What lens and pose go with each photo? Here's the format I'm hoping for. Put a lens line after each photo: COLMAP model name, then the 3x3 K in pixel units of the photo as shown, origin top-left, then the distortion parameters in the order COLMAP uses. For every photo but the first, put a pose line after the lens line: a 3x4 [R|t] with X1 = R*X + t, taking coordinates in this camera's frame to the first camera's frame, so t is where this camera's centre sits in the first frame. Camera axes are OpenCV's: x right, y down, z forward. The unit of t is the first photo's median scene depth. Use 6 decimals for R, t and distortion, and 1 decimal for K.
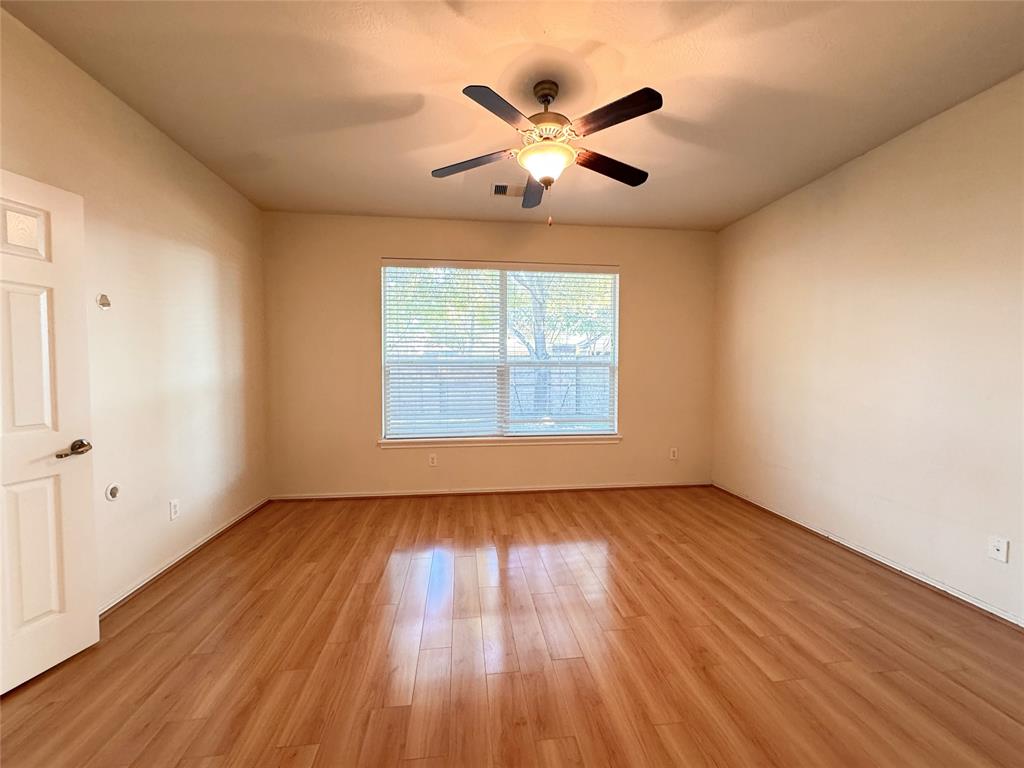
lens RADIAL K [[407.8, 0, 514.8], [0, 407.8, 380.9], [0, 0, 1]] dist [-0.004398, -0.000747]
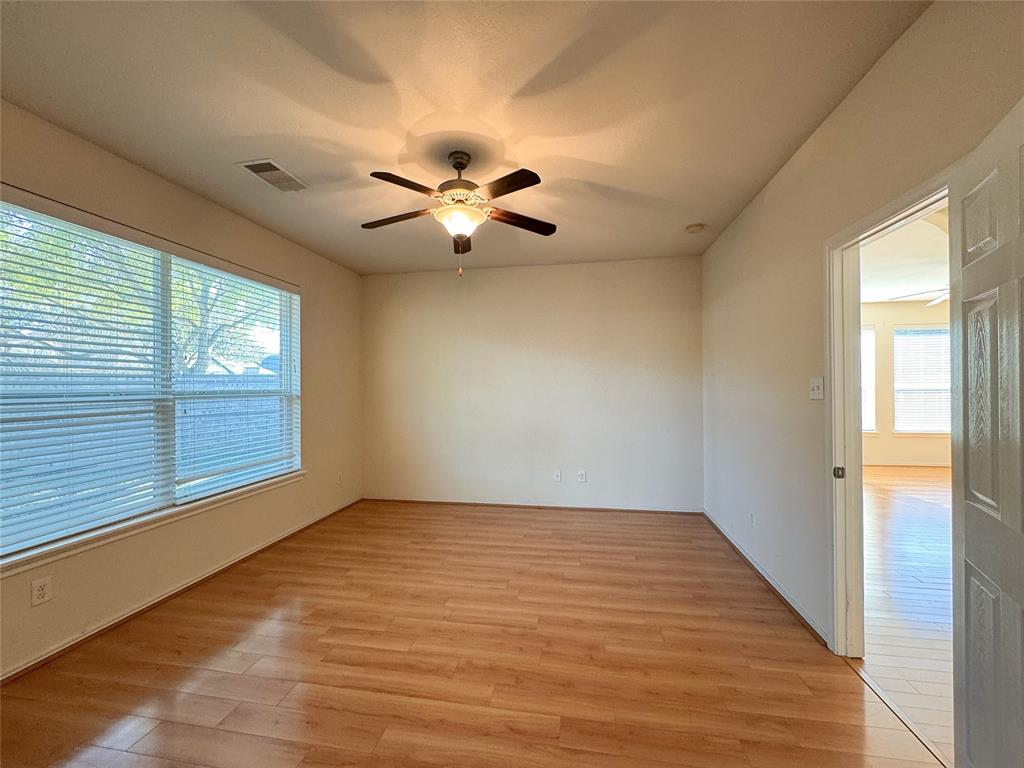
lens RADIAL K [[407.8, 0, 509.6], [0, 407.8, 387.9], [0, 0, 1]] dist [-0.004398, -0.000747]
pose [[0.293980, -0.007446, 0.955783, -0.614851], [0.033523, 0.999435, -0.002524, -0.043049], [-0.955224, 0.032783, 0.294063, 0.357325]]
